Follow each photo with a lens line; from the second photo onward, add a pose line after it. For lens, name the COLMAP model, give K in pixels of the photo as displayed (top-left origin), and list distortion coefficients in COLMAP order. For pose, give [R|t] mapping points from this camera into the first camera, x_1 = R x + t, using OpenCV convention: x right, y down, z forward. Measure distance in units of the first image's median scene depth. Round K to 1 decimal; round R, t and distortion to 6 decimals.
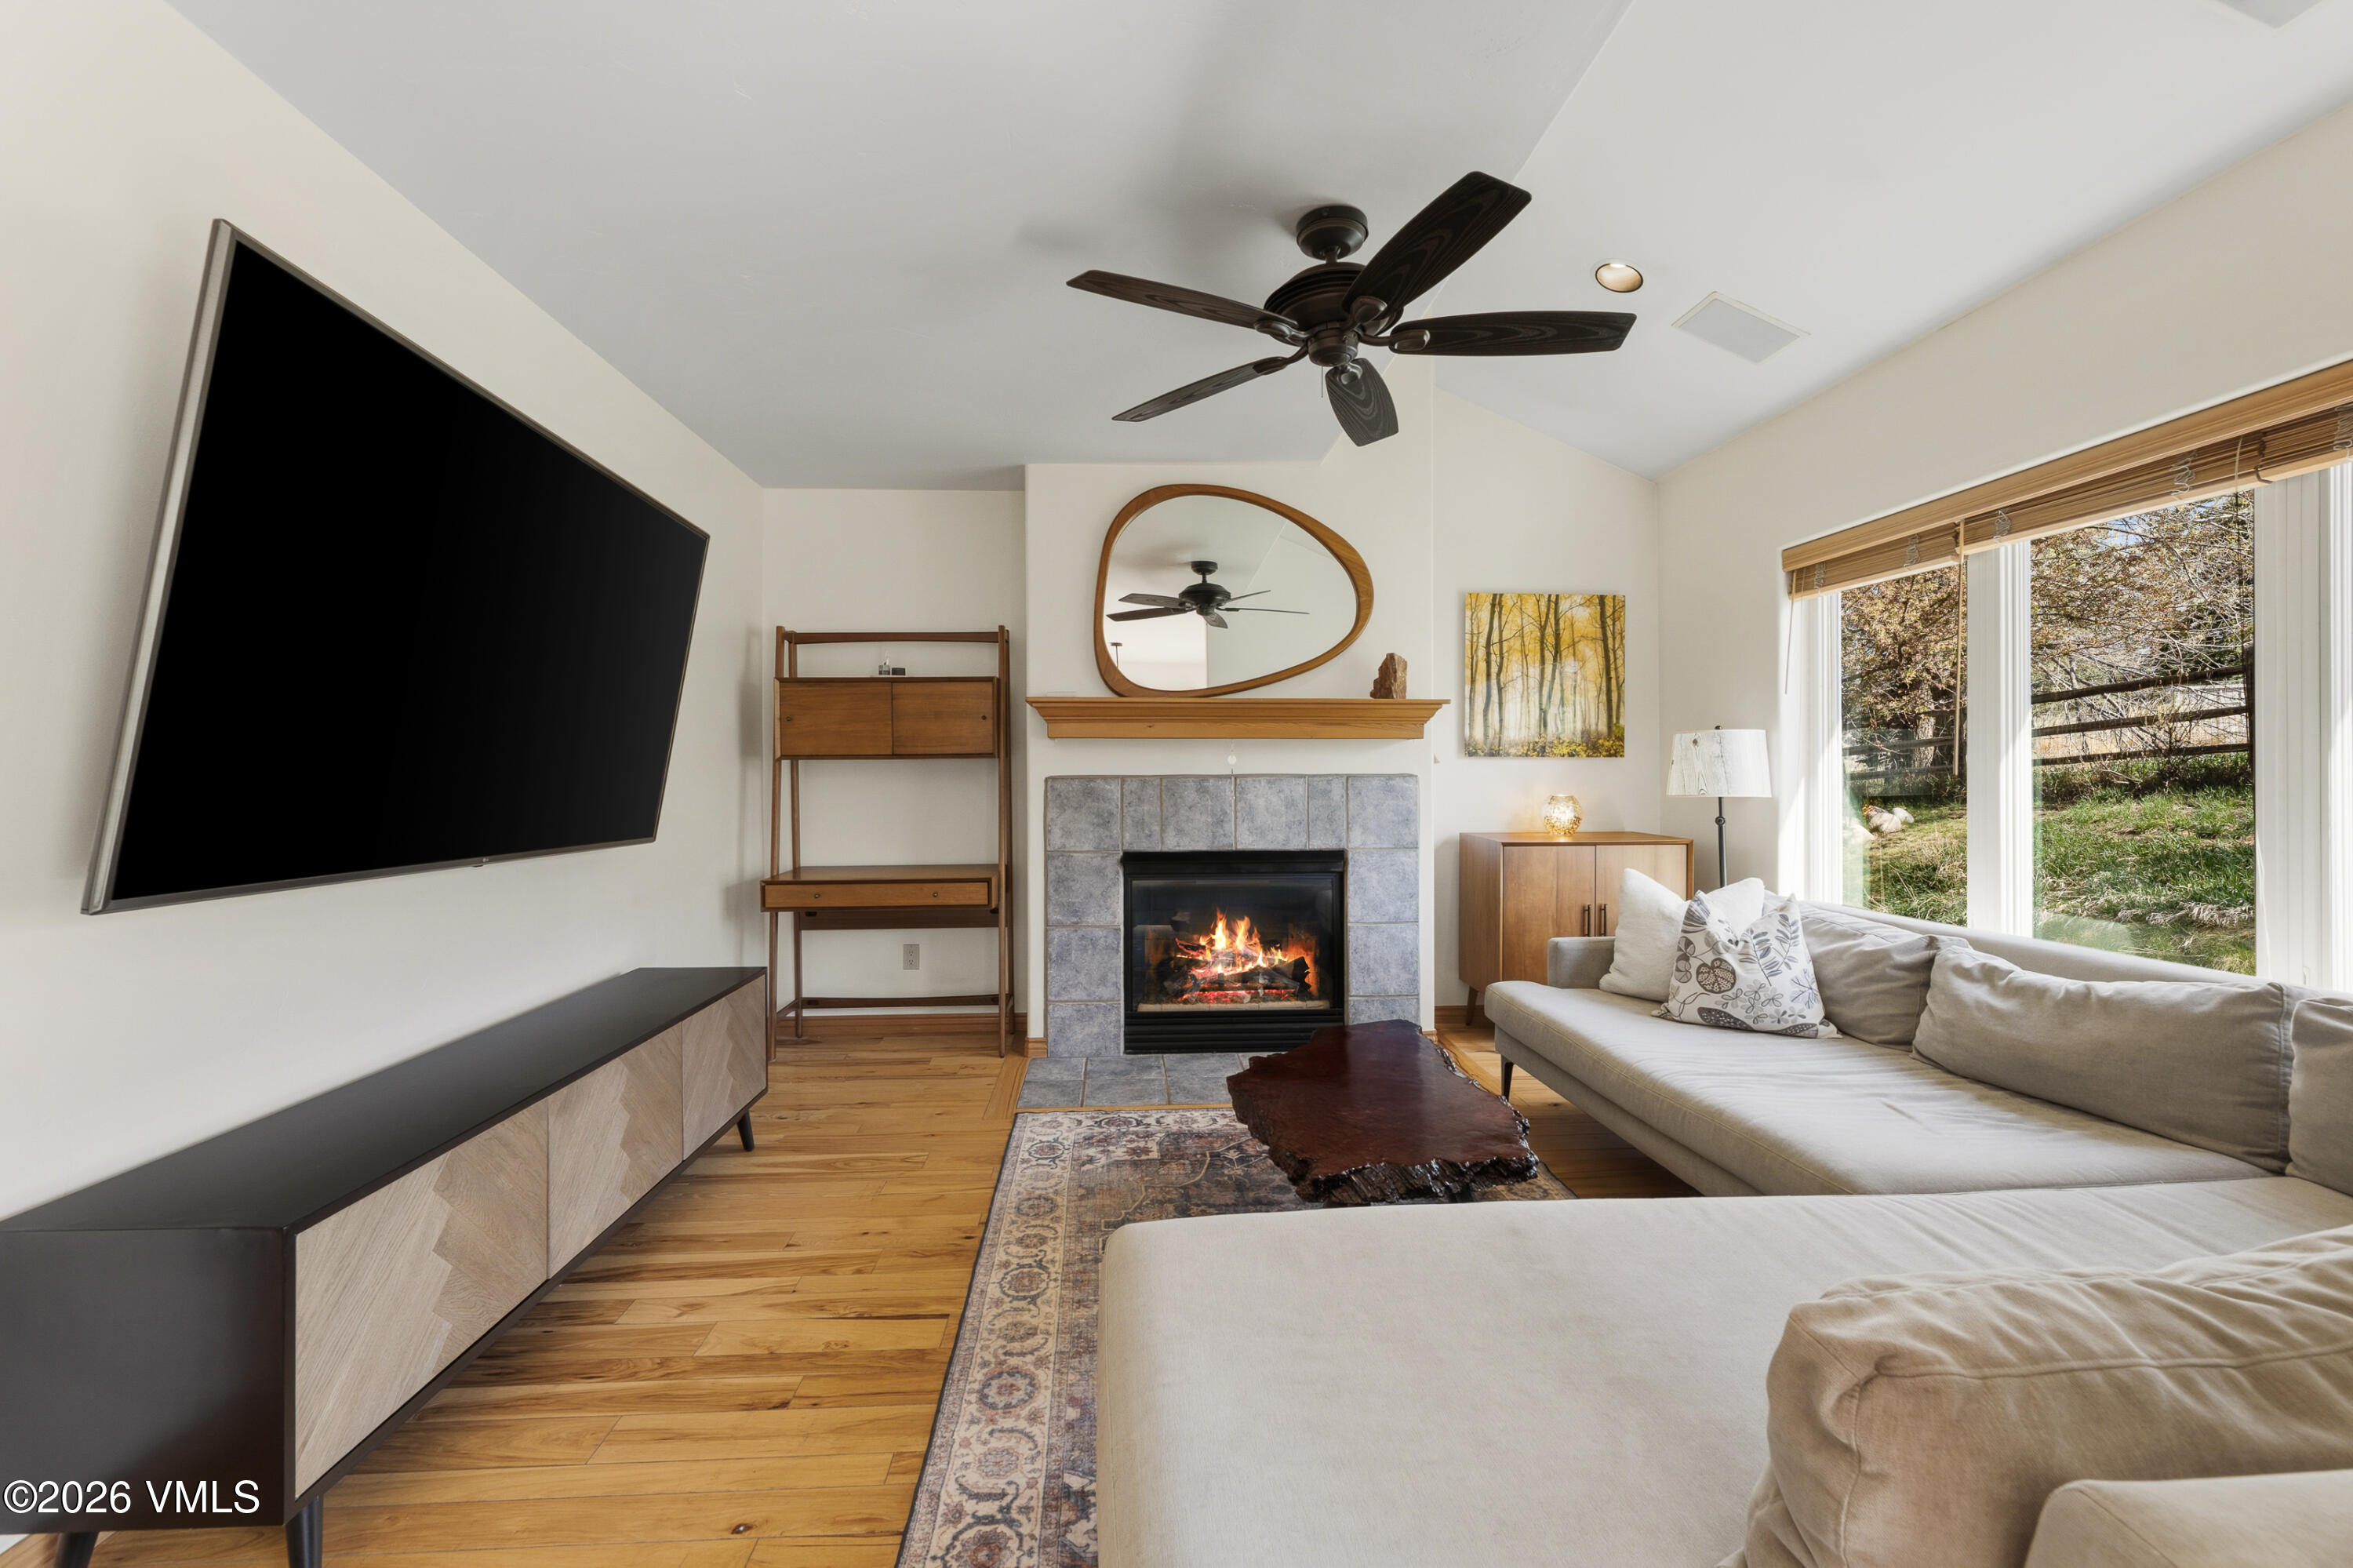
lens RADIAL K [[975.2, 0, 1169.0], [0, 975.2, 780.8], [0, 0, 1]] dist [-0.001483, 0.000097]
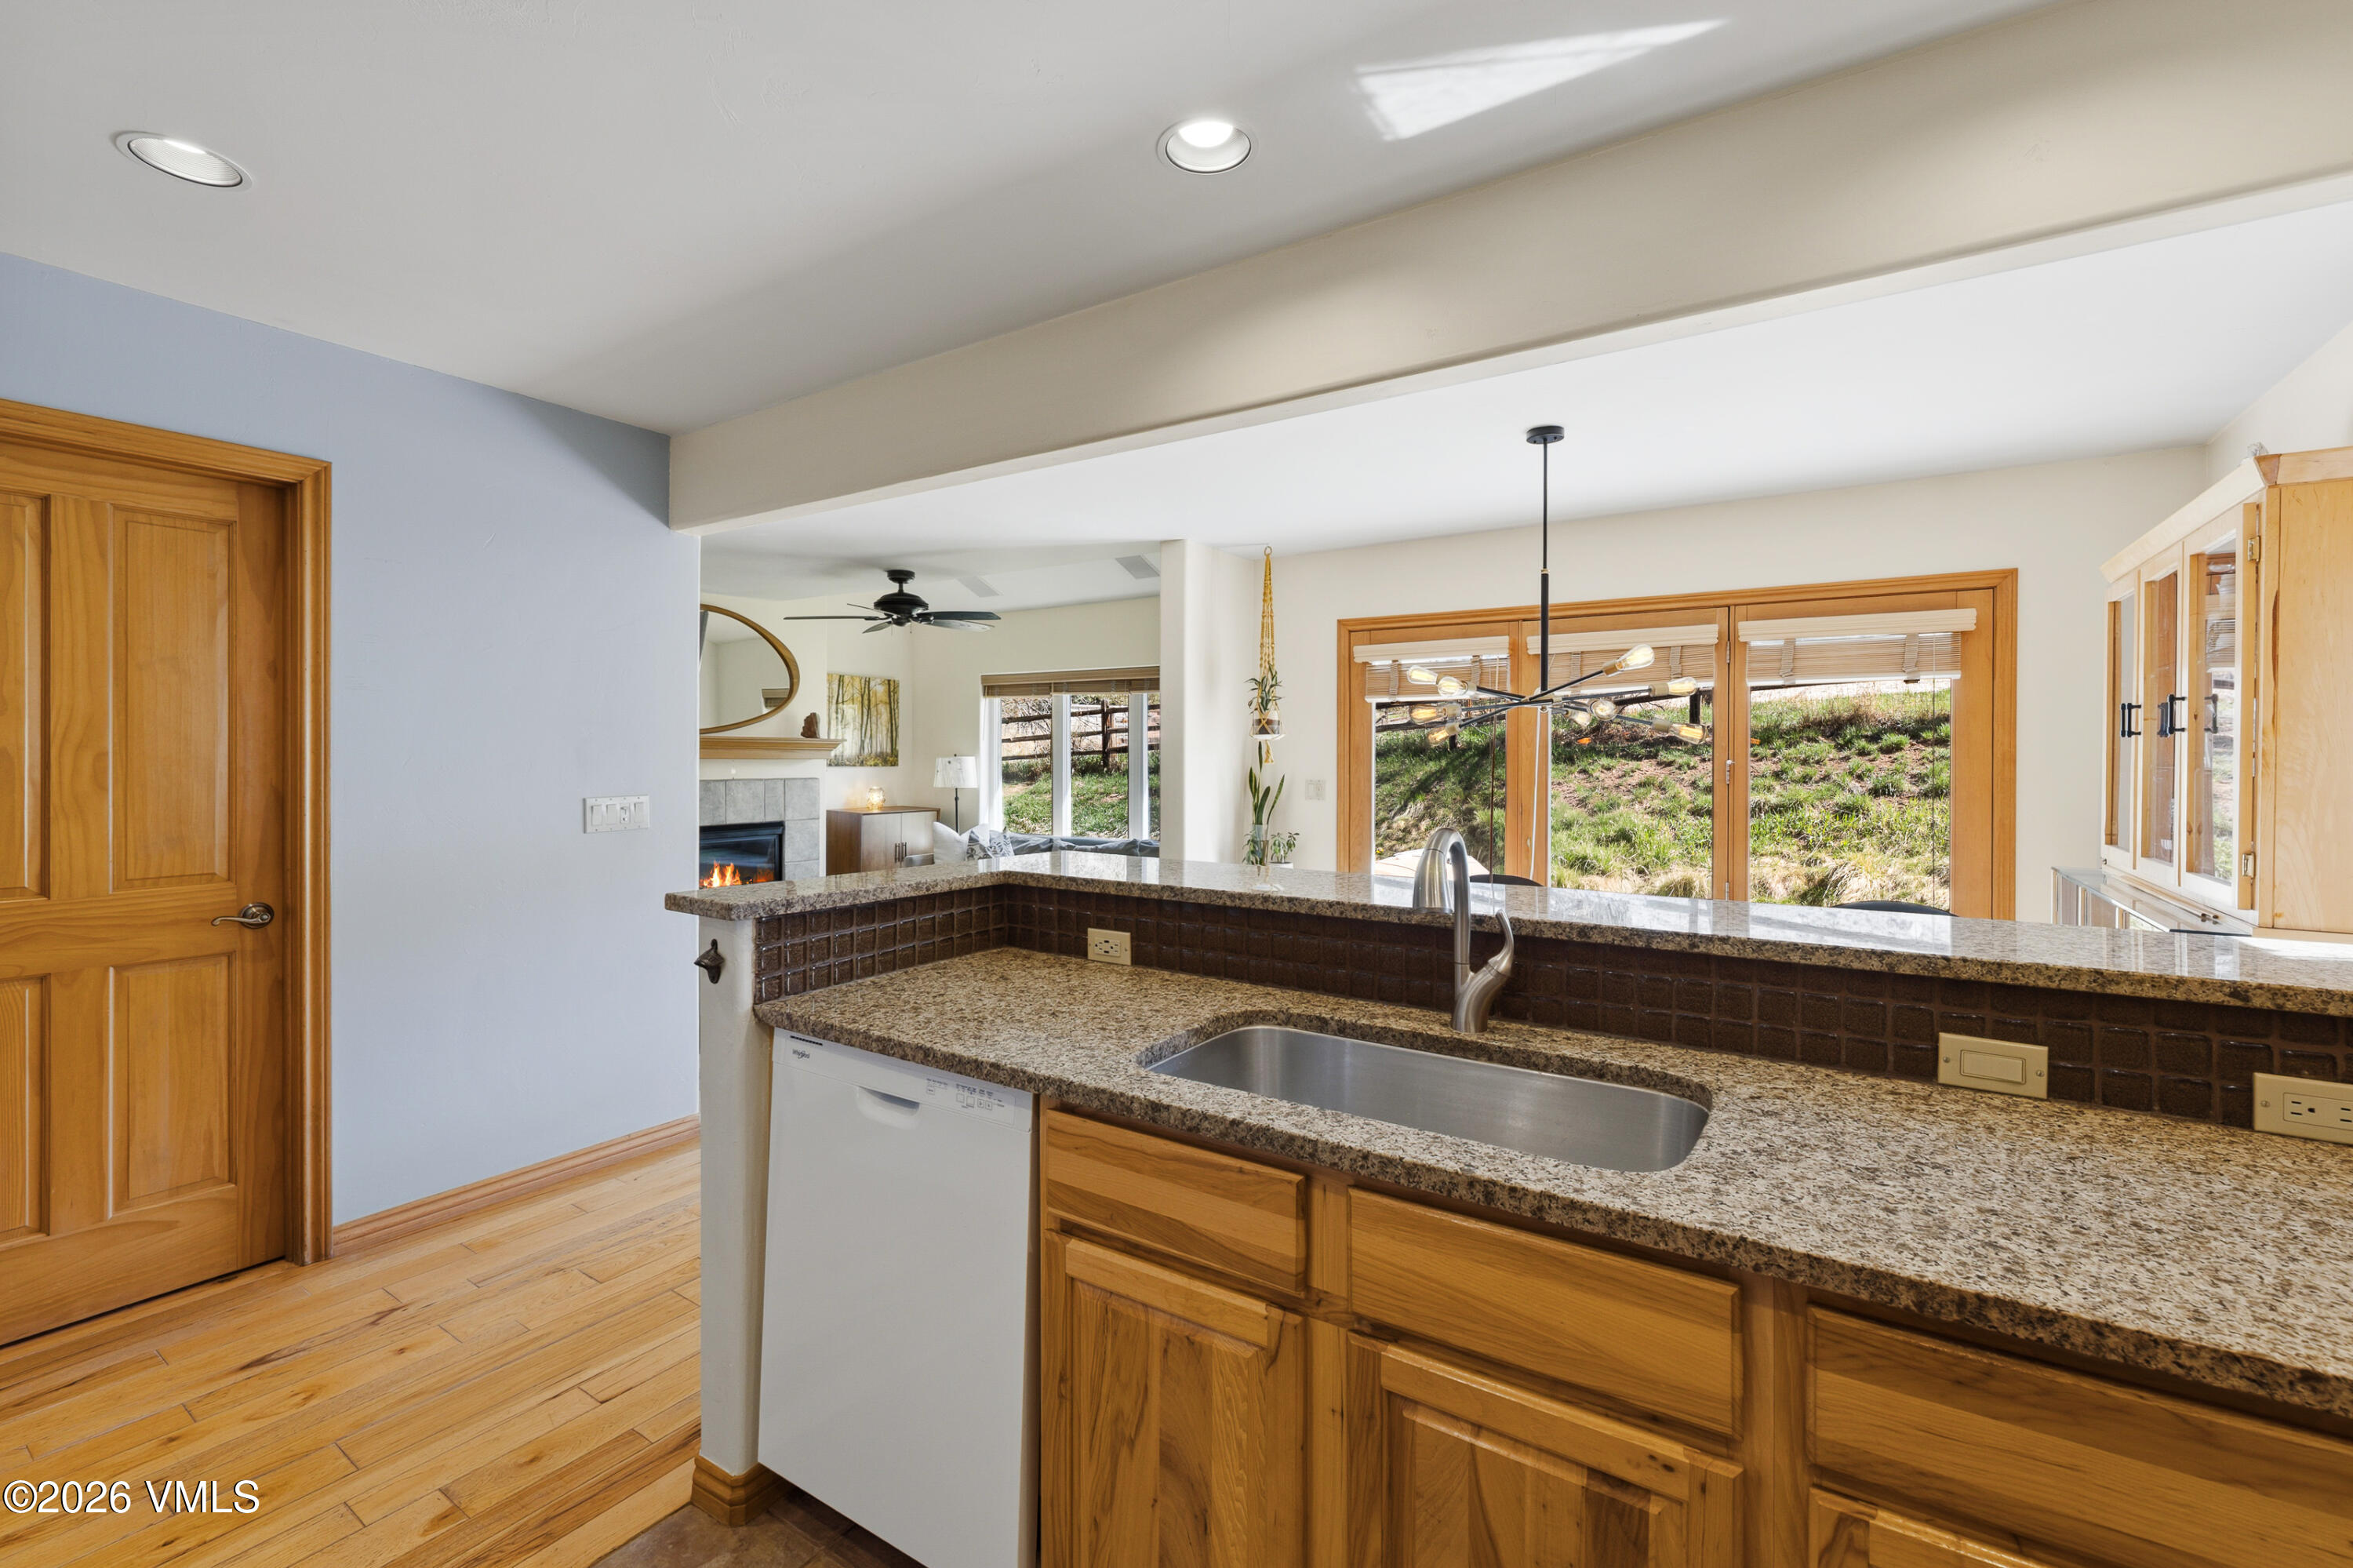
lens RADIAL K [[1005.5, 0, 1170.2], [0, 1005.5, 746.2], [0, 0, 1]] dist [-0.002655, -0.000317]
pose [[0.602004, 0.011891, 0.798404, -0.864369], [-0.002951, 0.999915, -0.012667, -0.044859], [-0.798487, 0.005270, 0.601989, -0.663588]]
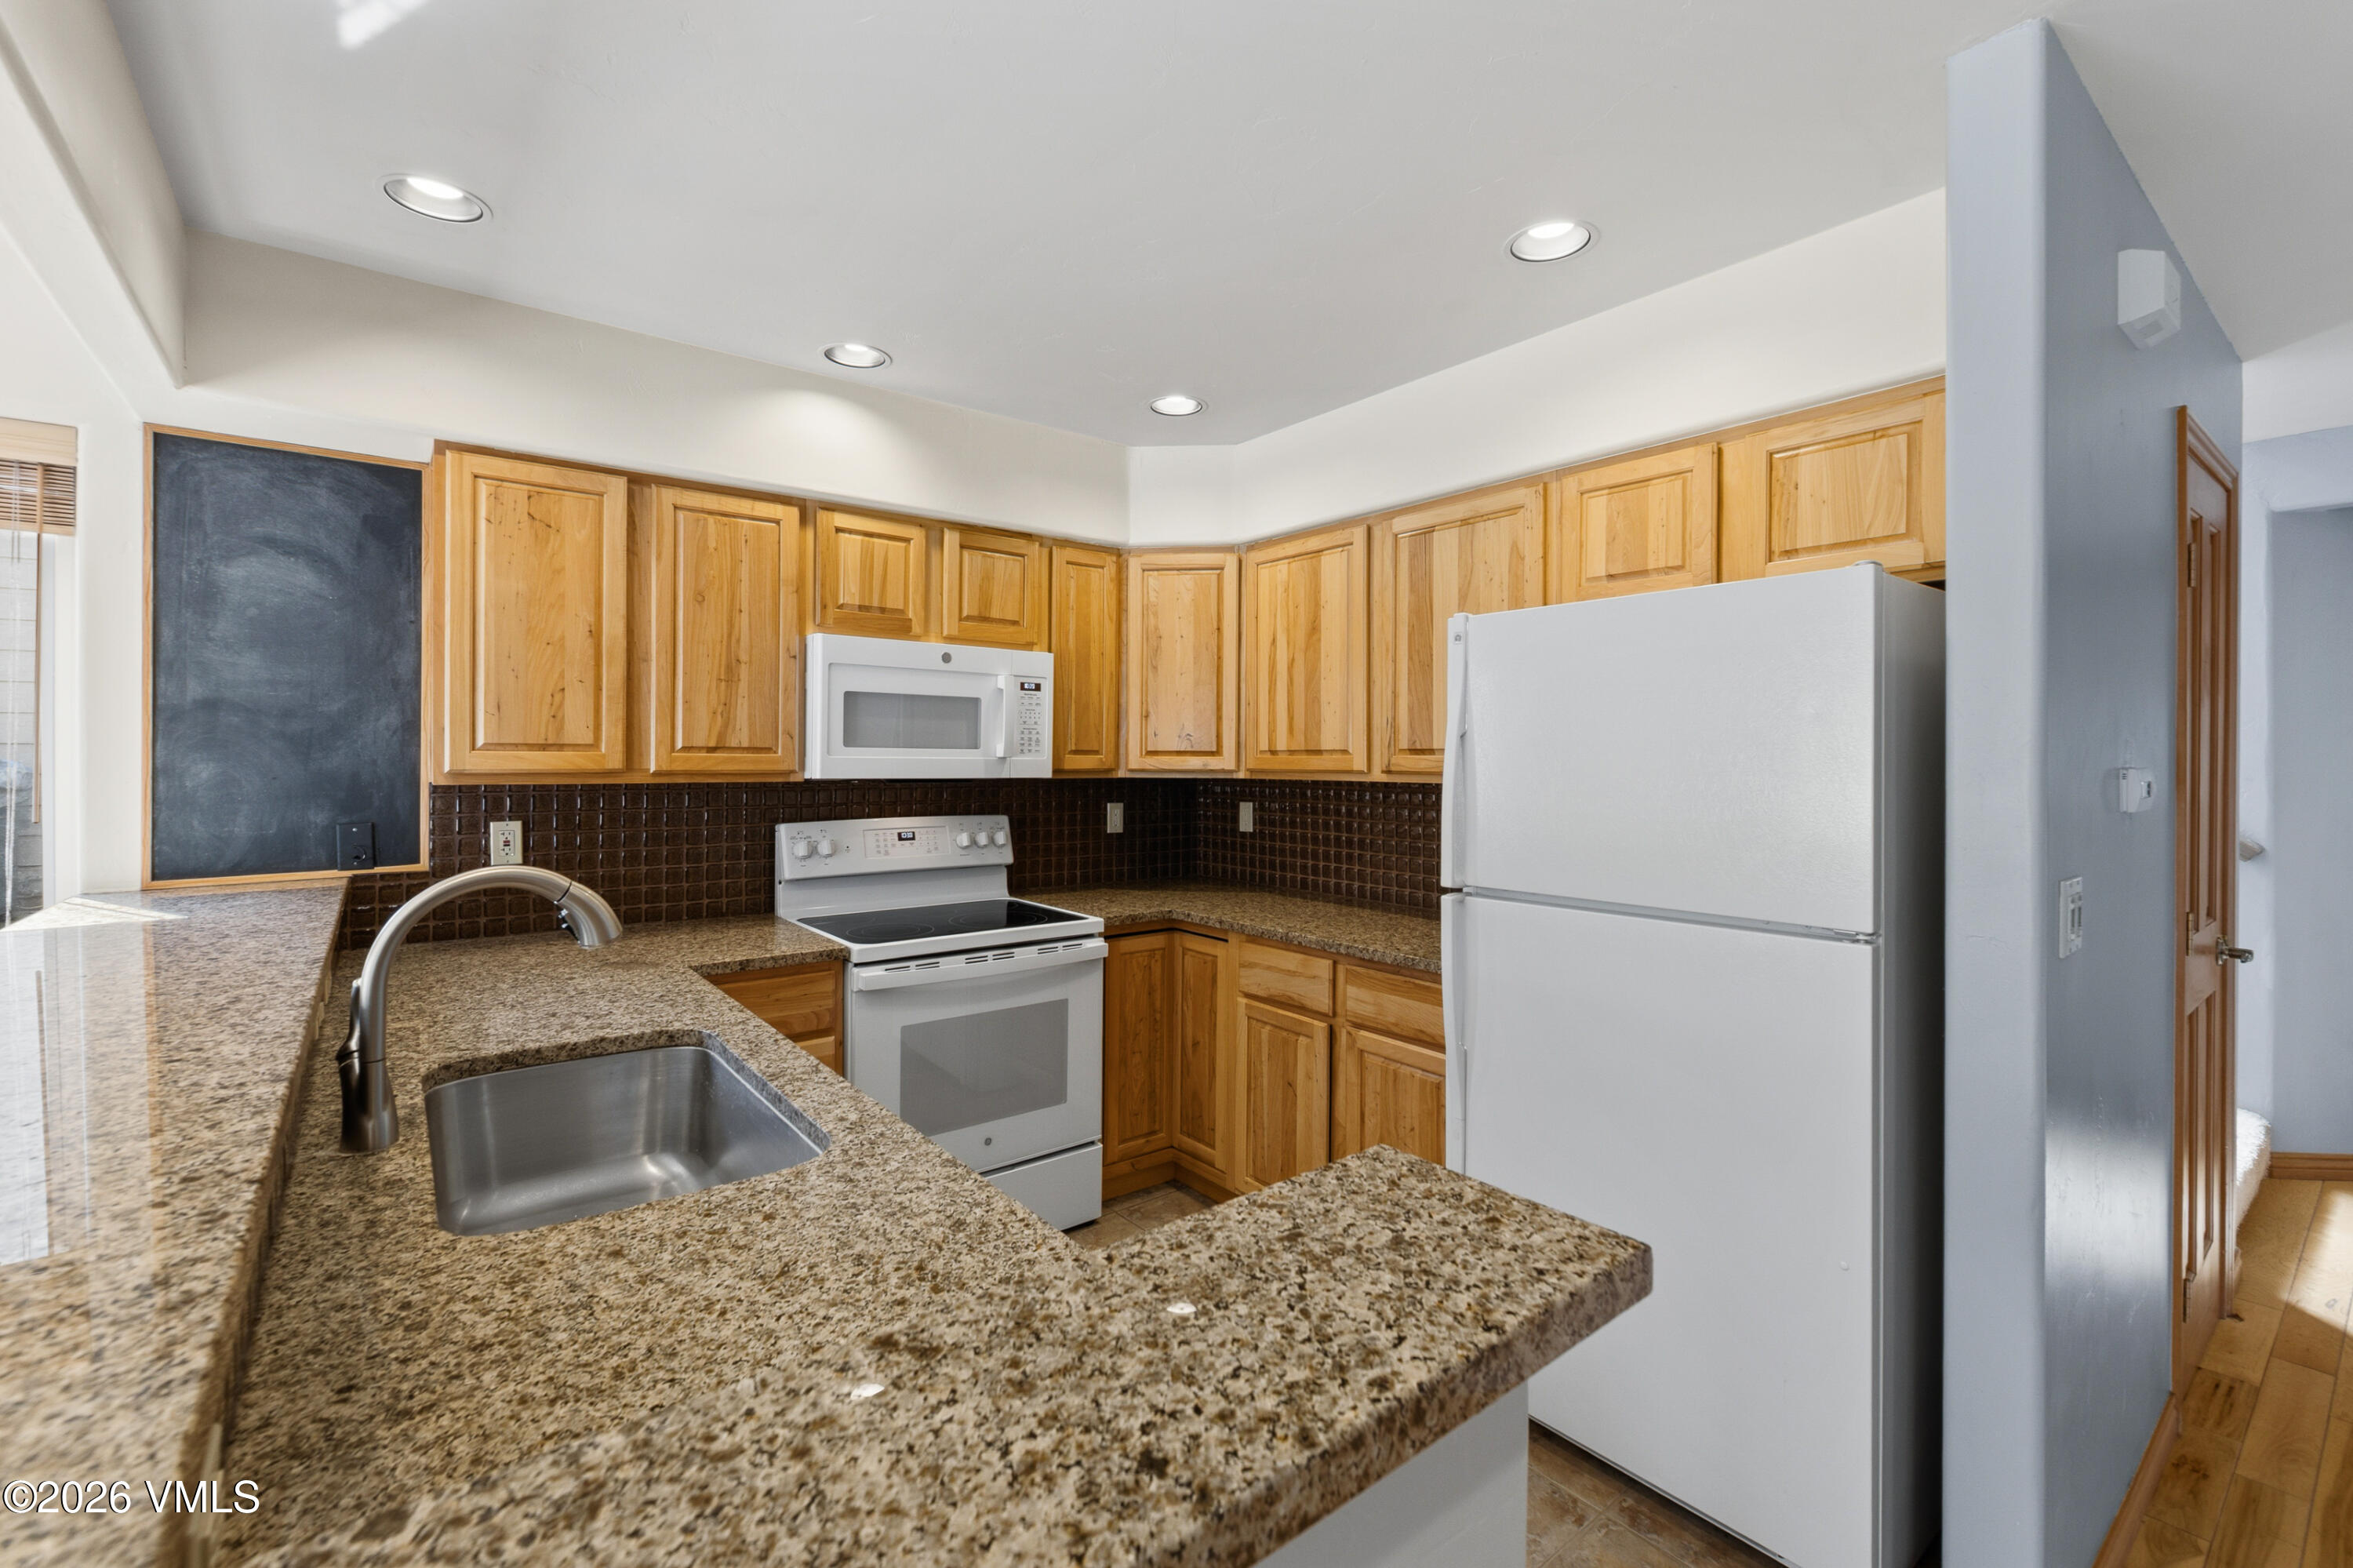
lens RADIAL K [[1008.4, 0, 1165.1], [0, 1008.4, 764.1], [0, 0, 1]] dist [-0.002813, 0.000178]
pose [[-0.820667, 0.004714, -0.571387, -0.486827], [-0.001718, 0.999941, 0.010716, -0.056140], [0.571404, 0.009776, -0.820611, -0.119197]]
